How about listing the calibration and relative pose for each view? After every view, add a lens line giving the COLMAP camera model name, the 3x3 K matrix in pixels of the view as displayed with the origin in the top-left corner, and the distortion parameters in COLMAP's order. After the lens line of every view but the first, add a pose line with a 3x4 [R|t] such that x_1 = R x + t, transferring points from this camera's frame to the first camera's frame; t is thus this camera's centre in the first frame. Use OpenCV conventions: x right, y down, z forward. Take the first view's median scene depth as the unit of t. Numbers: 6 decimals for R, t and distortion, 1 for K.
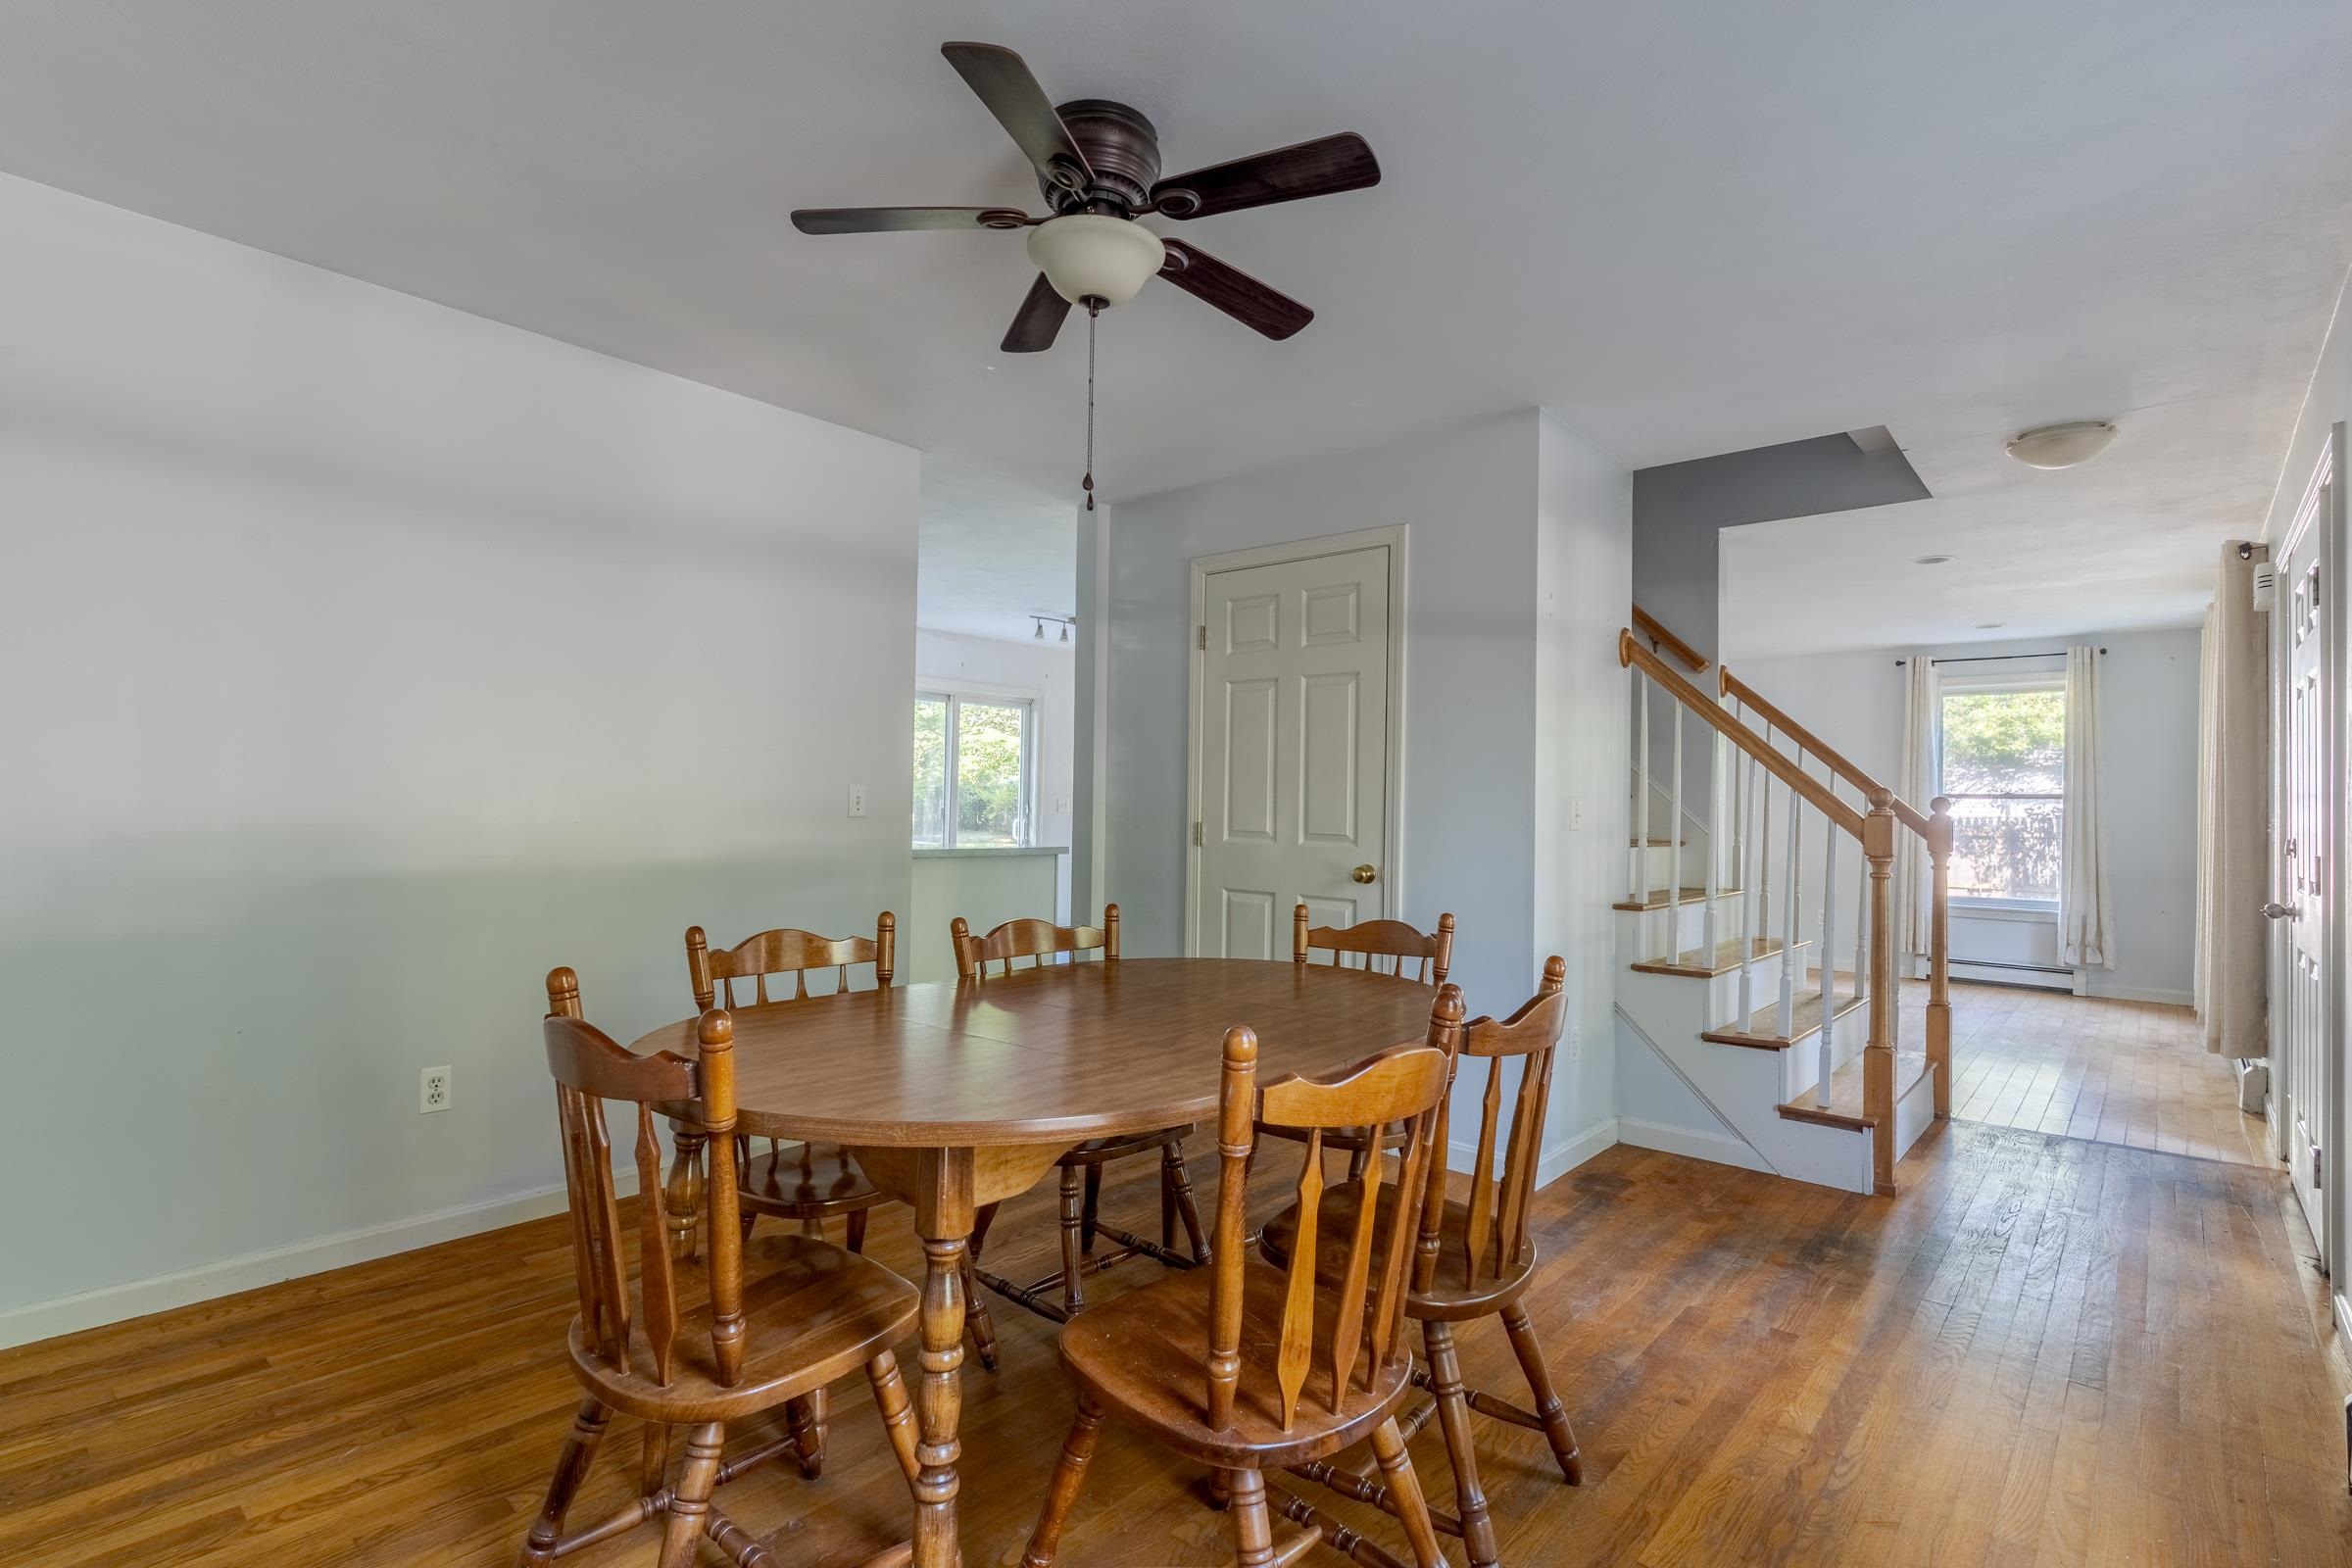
lens RADIAL K [[1121.3, 0, 1182.4], [0, 1121.3, 798.3], [0, 0, 1]] dist [-0.001885, 0.000861]
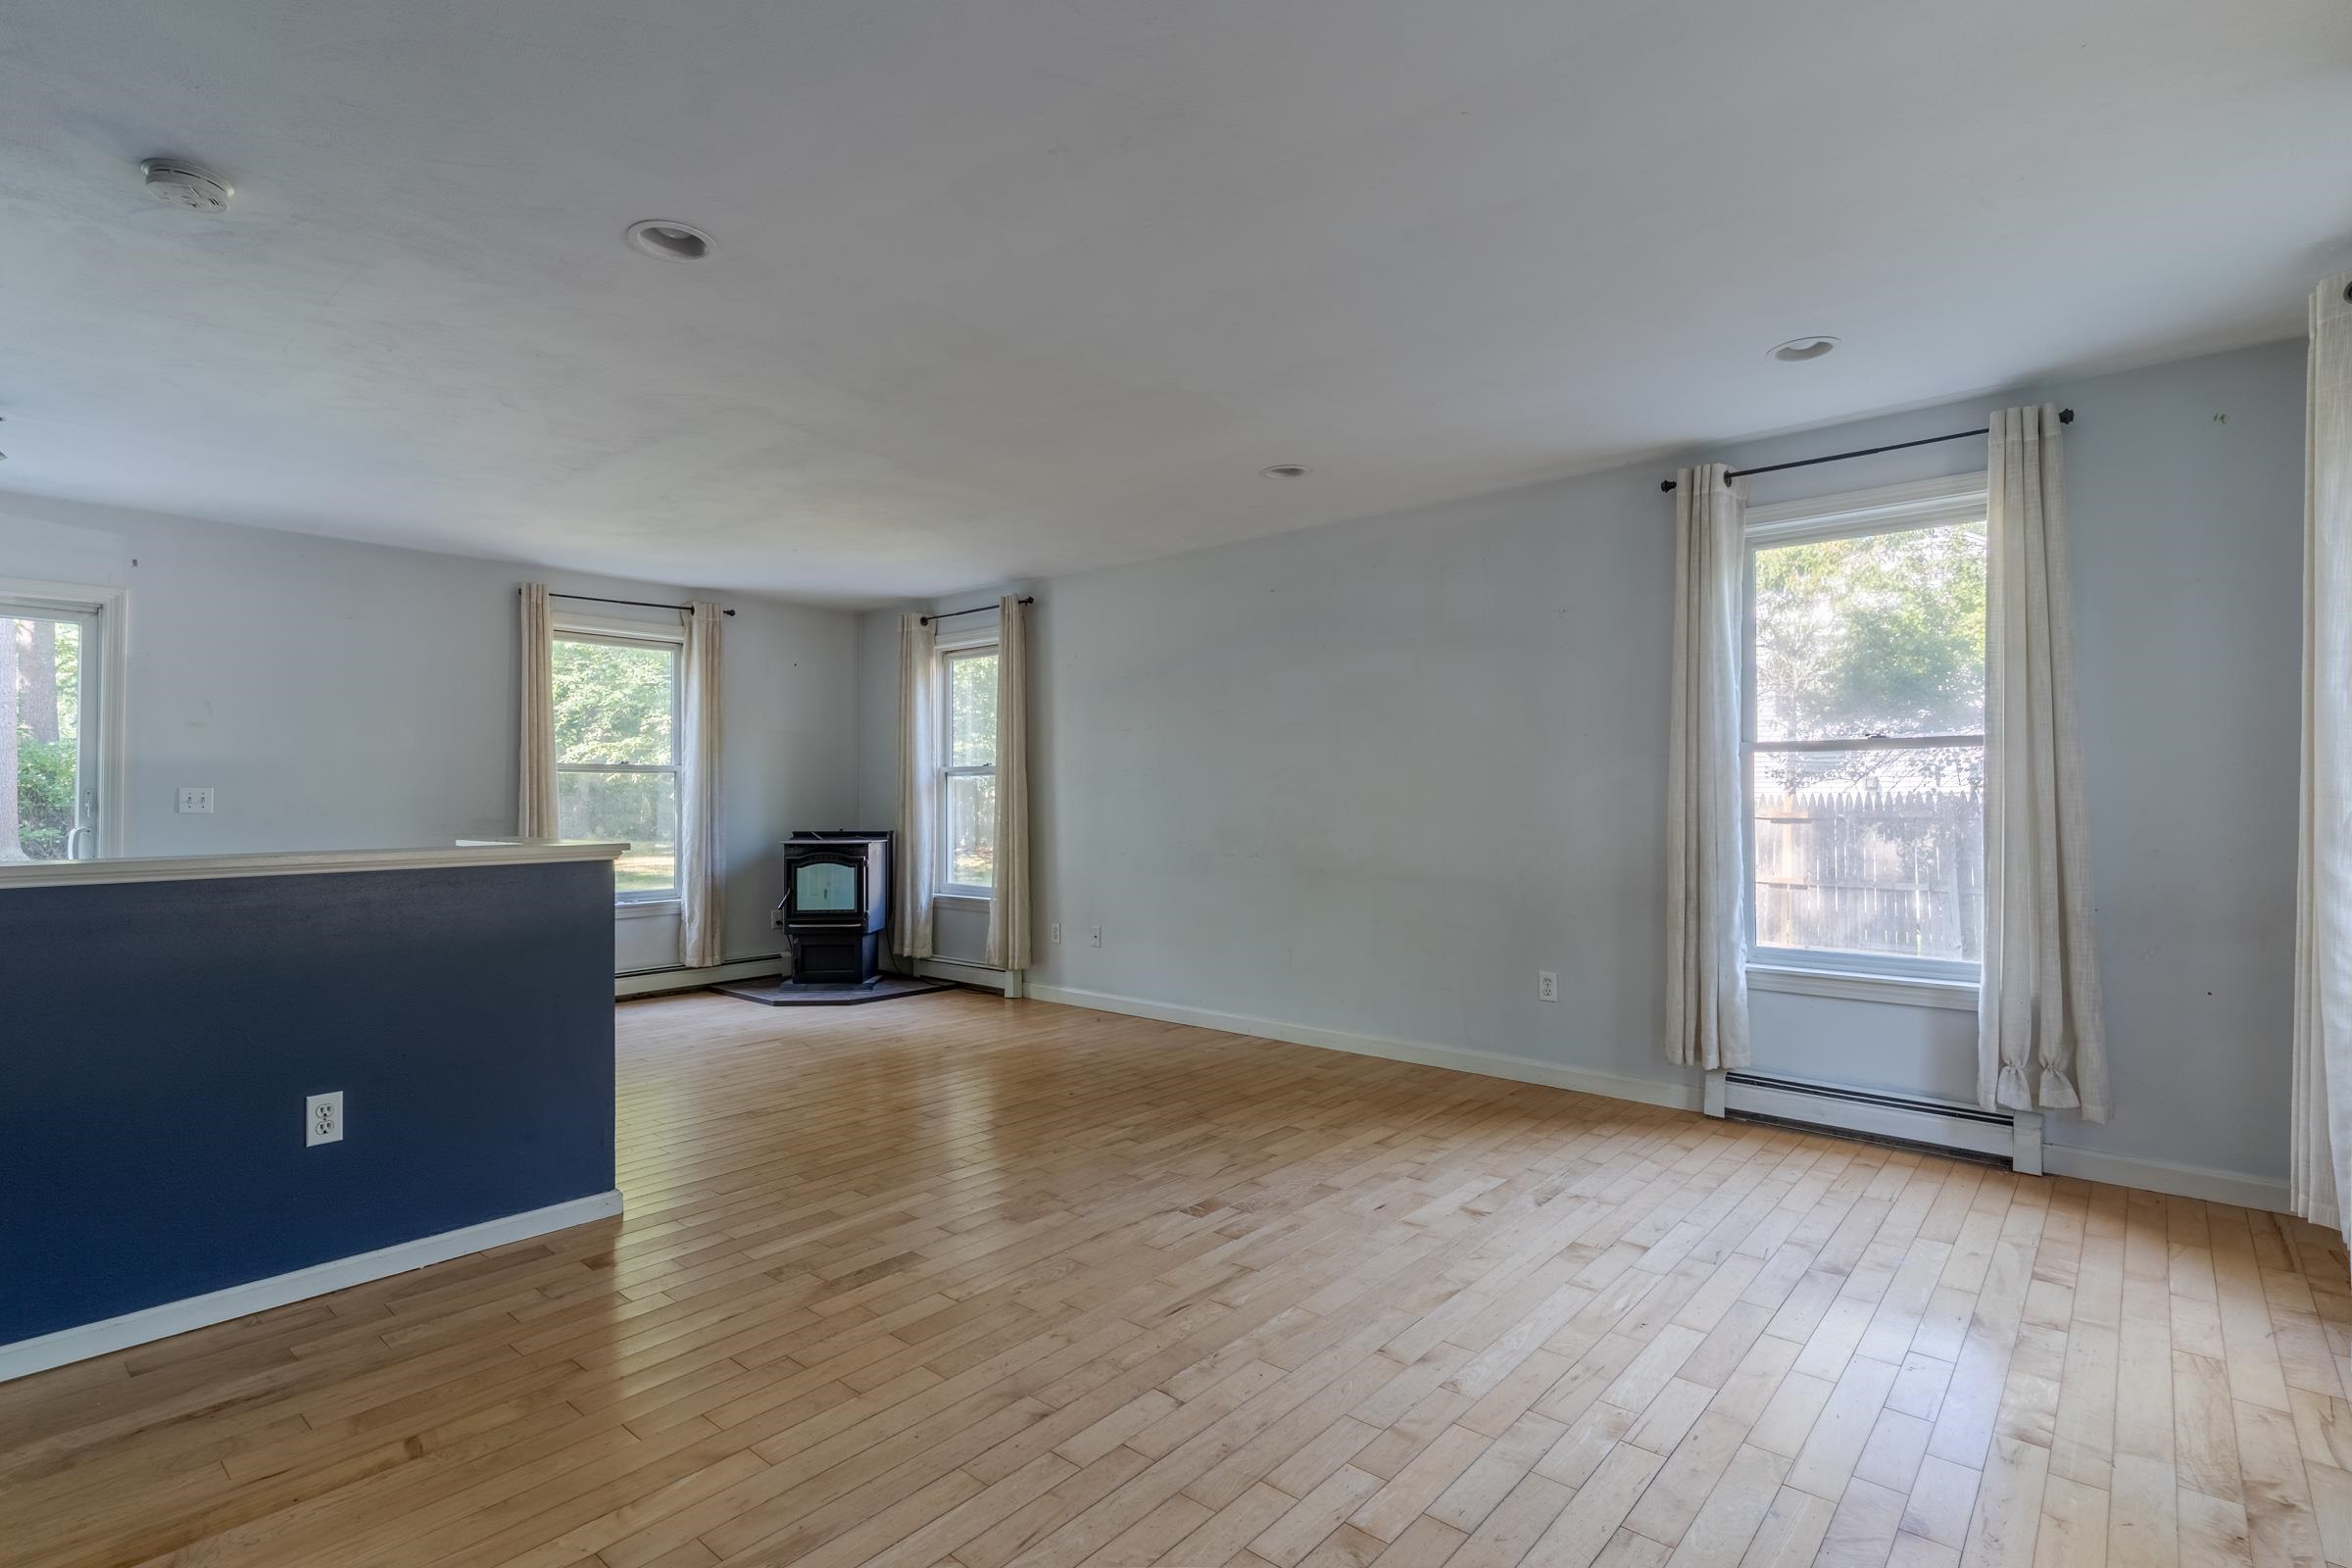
lens RADIAL K [[1121.3, 0, 1174.7], [0, 1121.3, 795.3], [0, 0, 1]] dist [-0.001885, 0.000861]
pose [[0.999416, -0.020244, 0.027522, 0.443980], [0.020147, 0.999790, 0.003791, 0.013800], [-0.027593, -0.003235, 0.999614, 0.554015]]
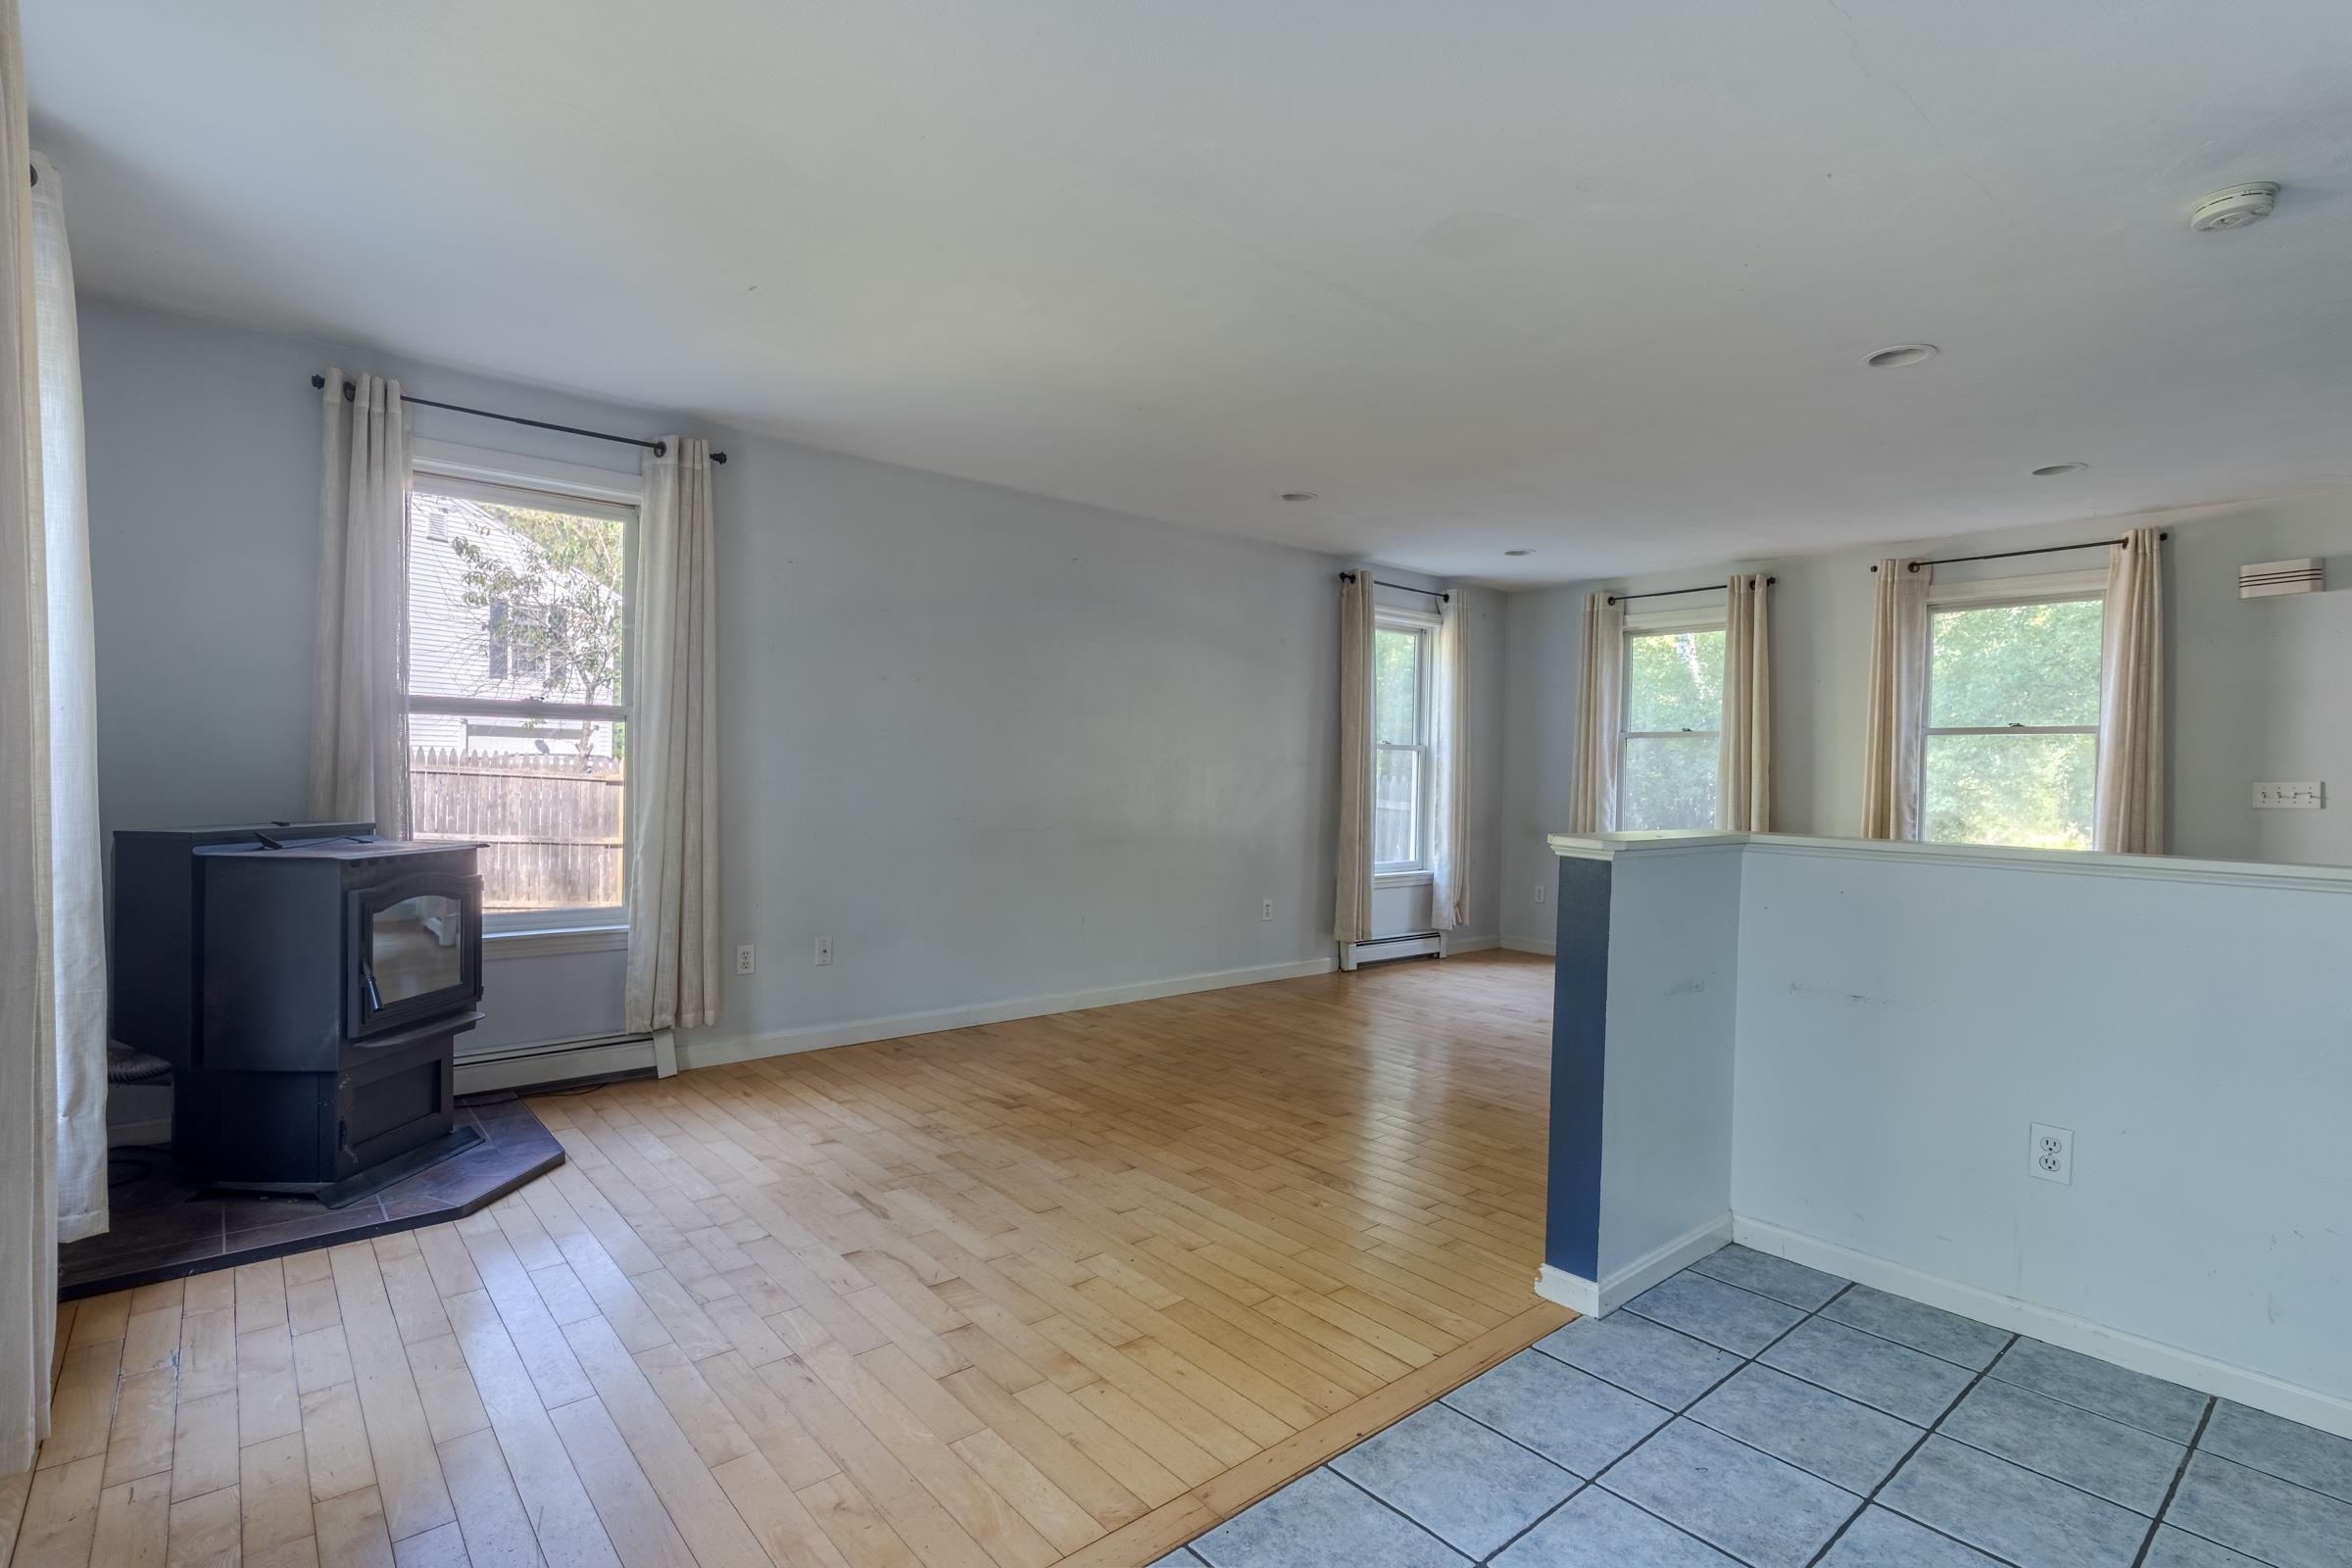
lens RADIAL K [[1121.3, 0, 1158.3], [0, 1121.3, 797.6], [0, 0, 1]] dist [-0.001885, 0.000861]
pose [[0.146503, -0.036093, 0.988552, -0.174438], [-0.015623, 0.999125, 0.038794, 0.010204], [-0.989087, -0.021127, 0.145811, 1.122297]]
